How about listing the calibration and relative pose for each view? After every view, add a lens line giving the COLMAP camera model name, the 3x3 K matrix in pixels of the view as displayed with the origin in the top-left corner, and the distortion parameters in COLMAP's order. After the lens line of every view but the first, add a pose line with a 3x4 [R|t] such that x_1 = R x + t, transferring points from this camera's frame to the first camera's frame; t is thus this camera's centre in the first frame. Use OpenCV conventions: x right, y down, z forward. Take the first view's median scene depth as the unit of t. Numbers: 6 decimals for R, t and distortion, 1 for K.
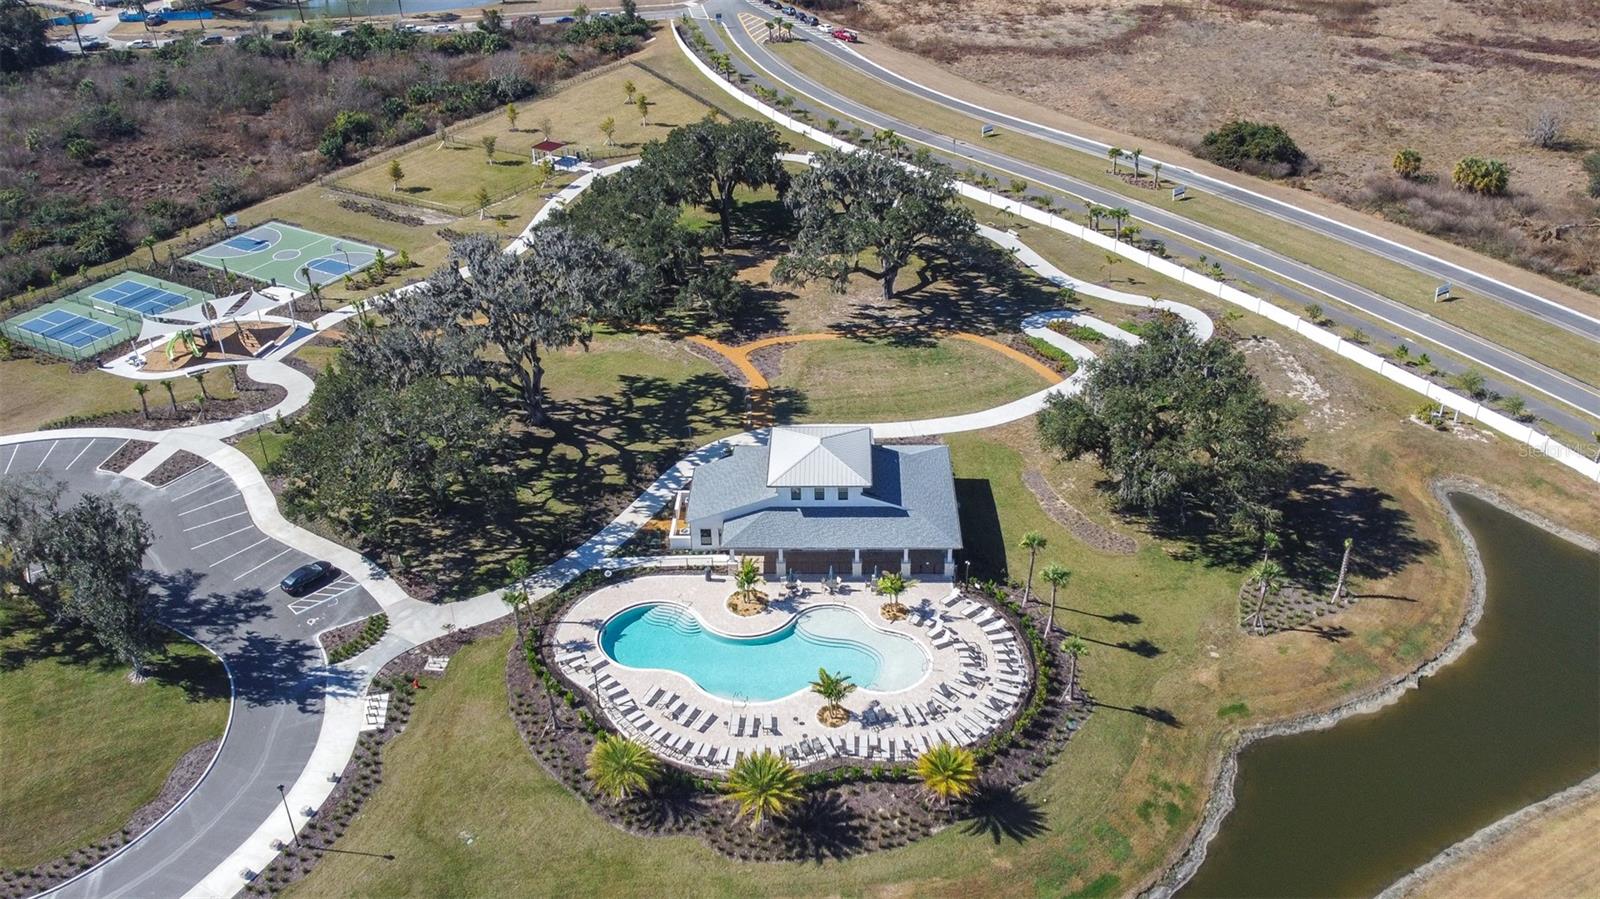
lens RADIAL K [[1312.7, 0, 792.4], [0, 1312.7, 448.4], [0, 0, 1]] dist [0.007057, -0.011025]
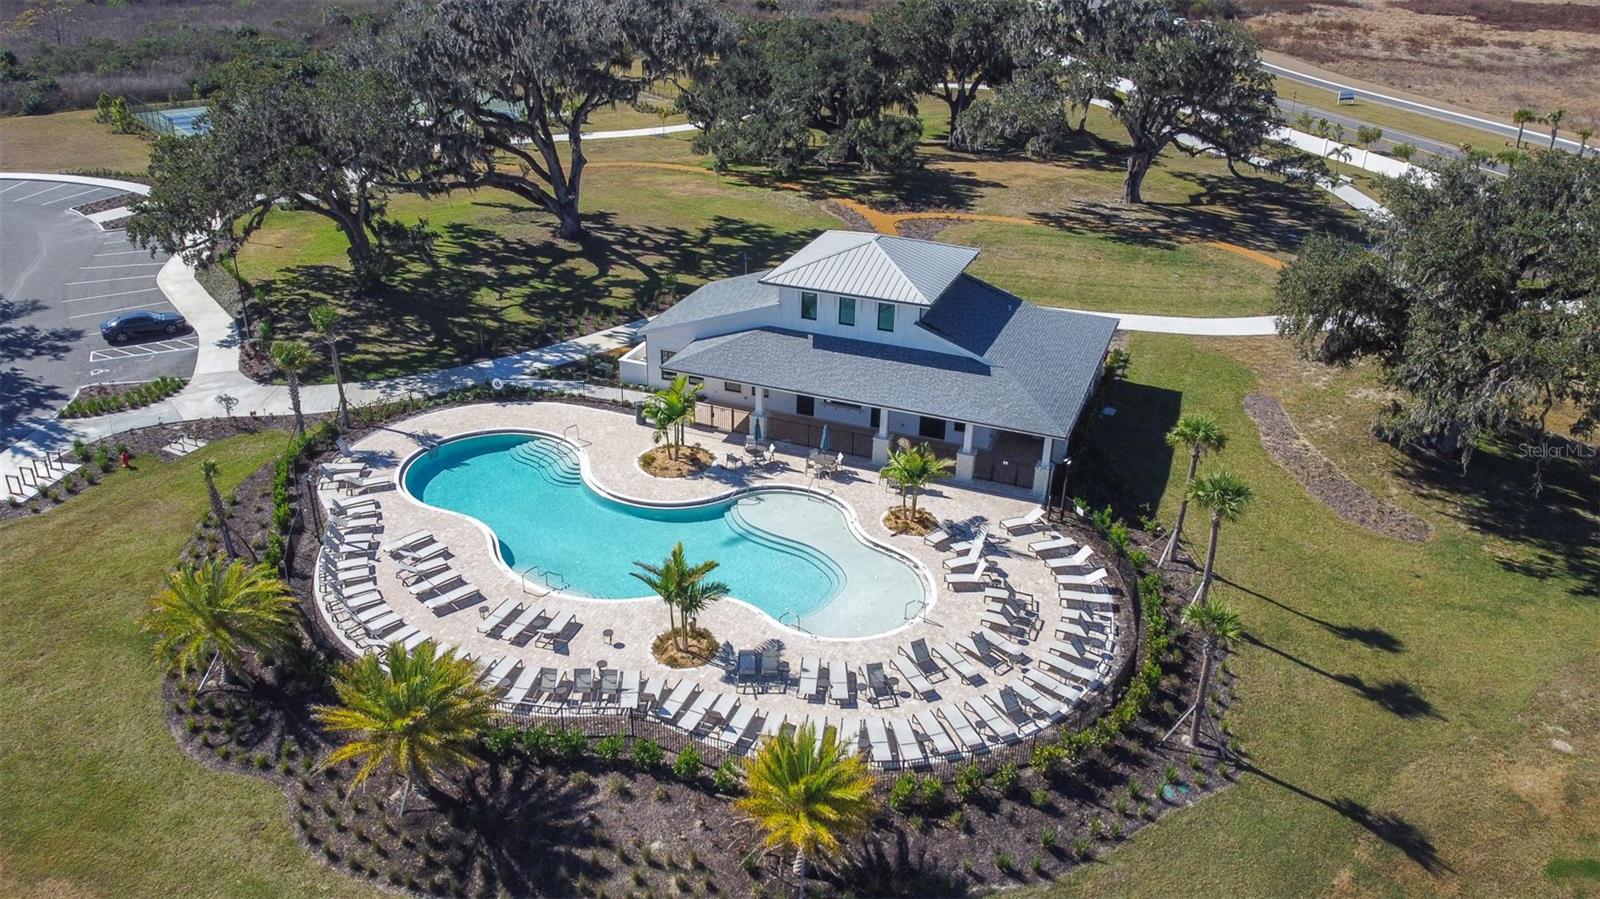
lens RADIAL K [[1216.4, 0, 799.5], [0, 1216.4, 445.8], [0, 0, 1]] dist [-0.001506, -0.004236]
pose [[0.941208, 0.186561, -0.281642, 0.169227], [-0.211141, 0.975653, -0.059330, 0.133160], [0.263716, 0.115308, 0.957684, 0.507967]]
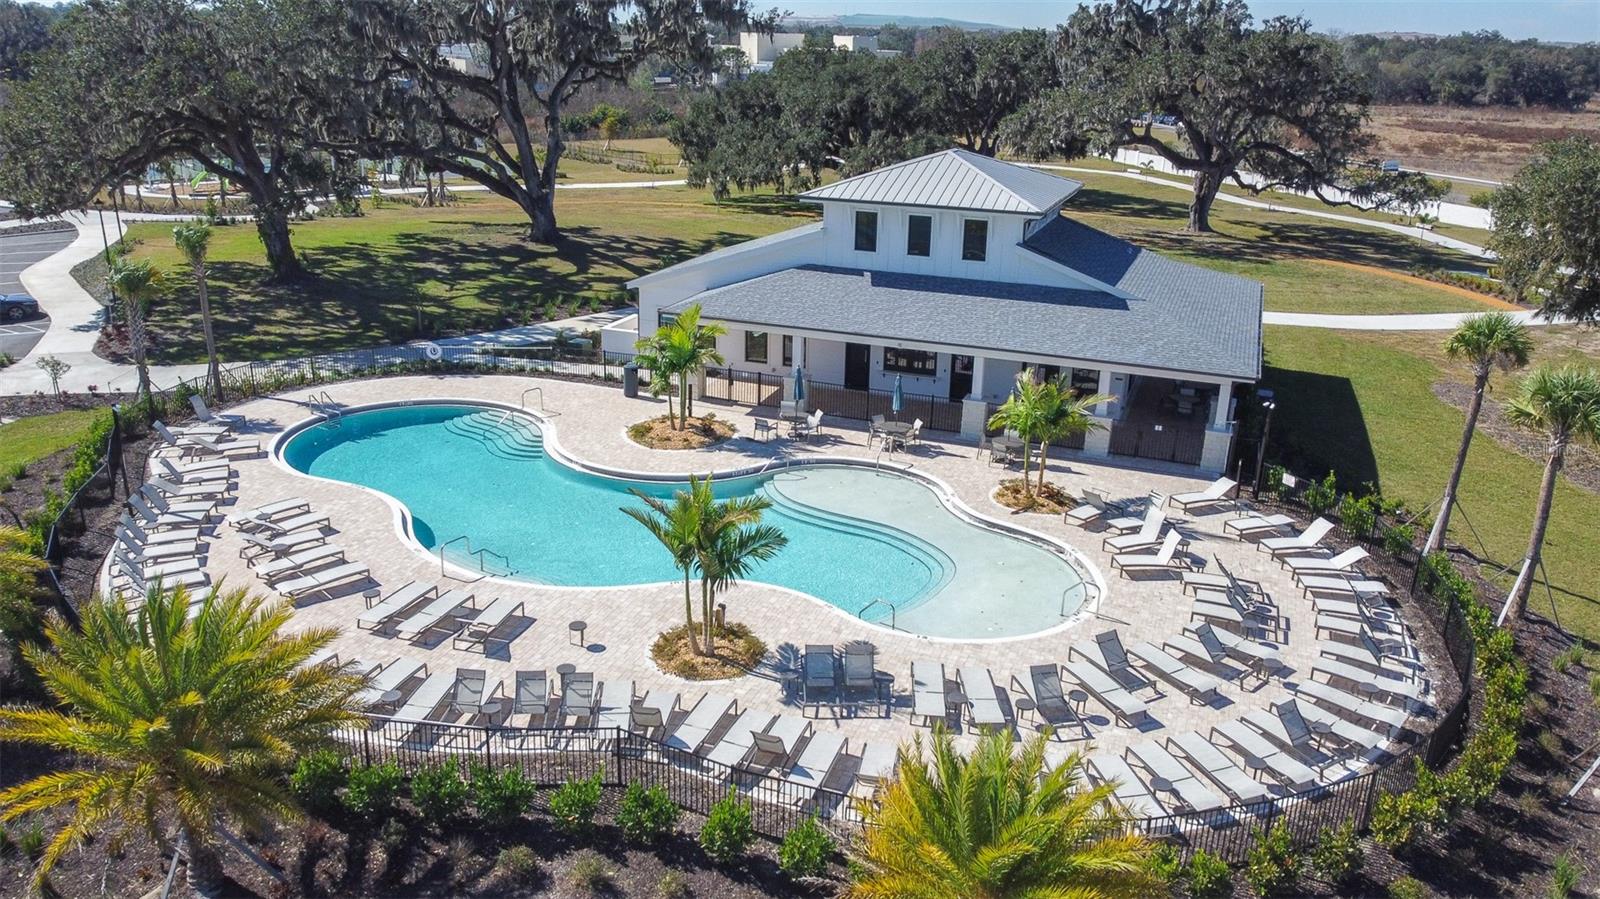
lens RADIAL K [[1216.4, 0, 802.1], [0, 1216.4, 448.3], [0, 0, 1]] dist [-0.001506, -0.004236]
pose [[0.946931, 0.153335, -0.282507, 0.109346], [-0.210859, 0.959678, -0.185895, 0.186406], [0.242612, 0.235599, 0.941081, 0.667312]]
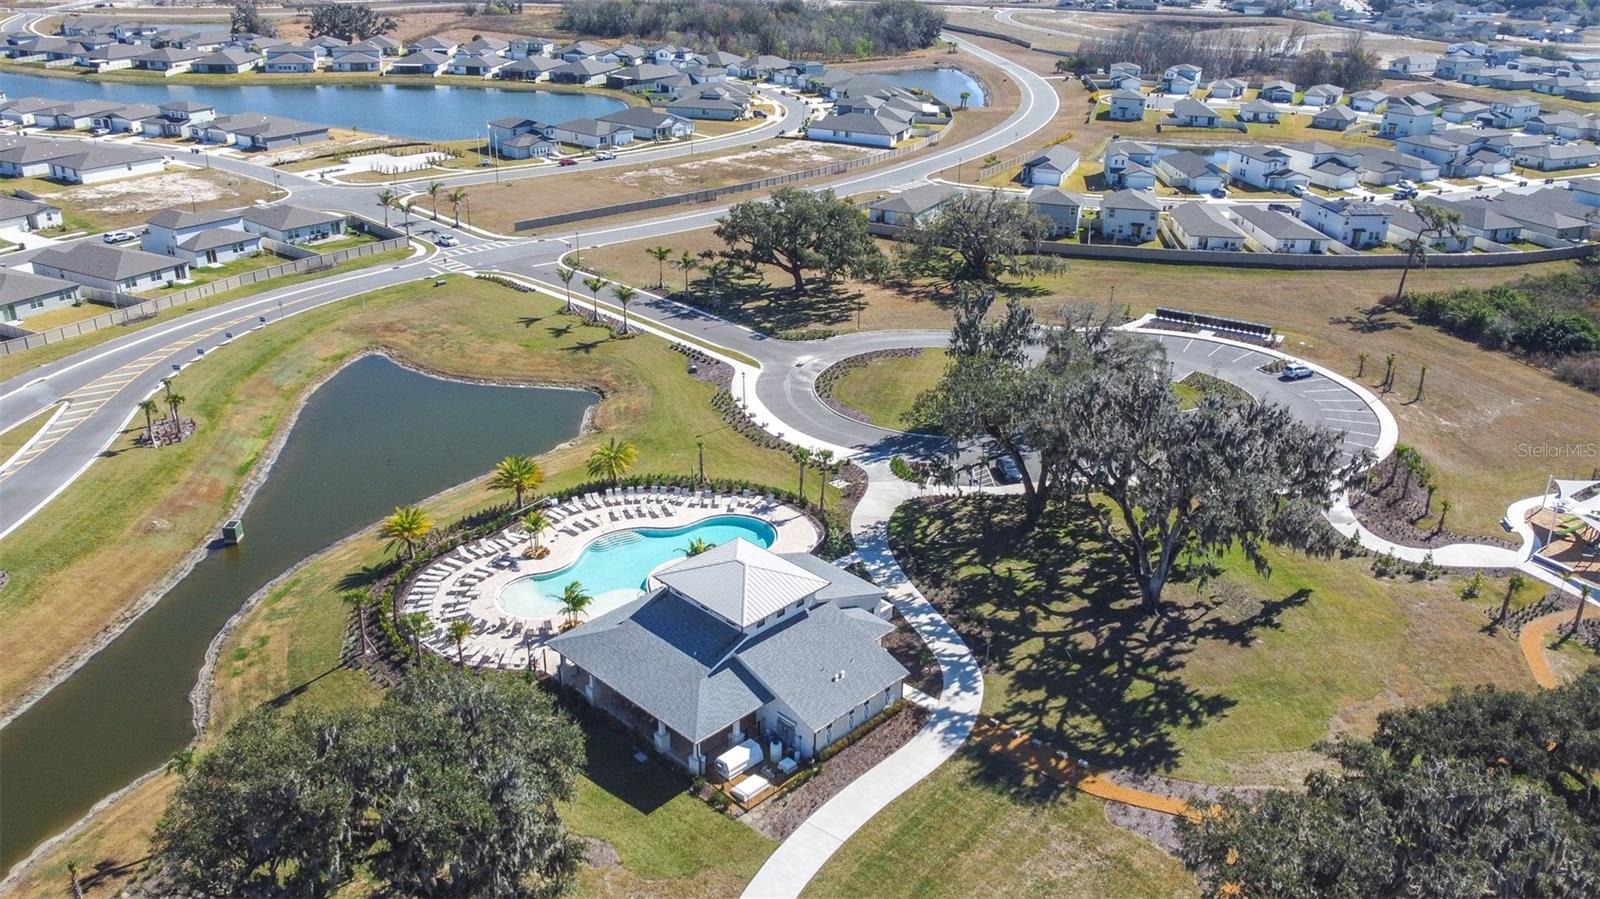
lens RADIAL K [[1216.4, 0, 793.7], [0, 1216.4, 449.8], [0, 0, 1]] dist [-0.001506, -0.004236]
pose [[-0.671977, 0.316108, -0.669719, 0.527364], [-0.387771, 0.620261, 0.681843, -0.630090], [0.630936, 0.717880, -0.294223, 1.270081]]
